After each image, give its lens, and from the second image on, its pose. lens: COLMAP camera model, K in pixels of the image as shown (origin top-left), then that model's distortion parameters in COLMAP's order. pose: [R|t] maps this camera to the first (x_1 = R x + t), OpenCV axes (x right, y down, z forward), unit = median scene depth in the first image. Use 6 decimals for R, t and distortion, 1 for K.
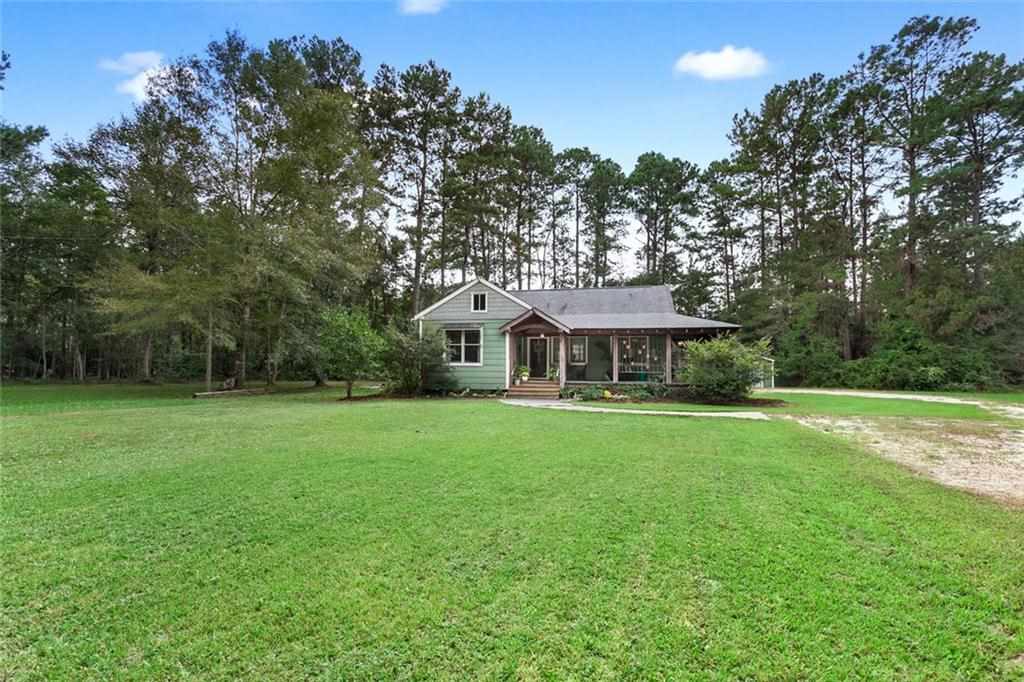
lens RADIAL K [[505.8, 0, 514.6], [0, 505.8, 341.9], [0, 0, 1]] dist [0.010838, 0.000102]
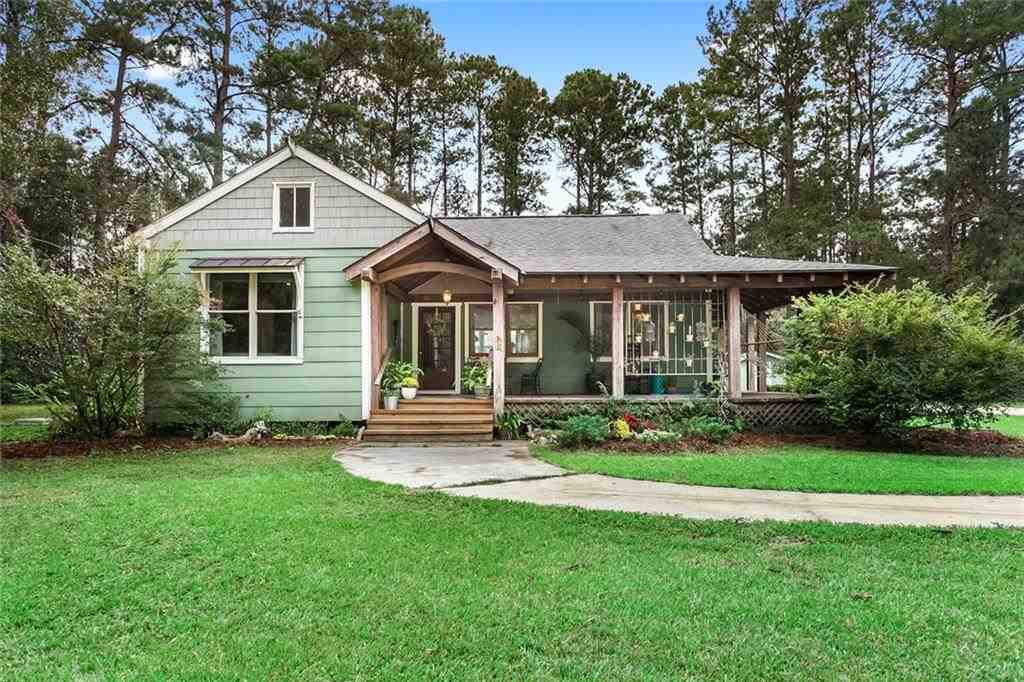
lens RADIAL K [[628.6, 0, 510.8], [0, 628.6, 346.4], [0, 0, 1]] dist [0.026043, 0.000783]
pose [[0.981774, -0.003067, 0.190028, 0.004029], [0.003254, 0.999994, -0.000671, 0.032668], [-0.190025, 0.001277, 0.981778, 0.447596]]
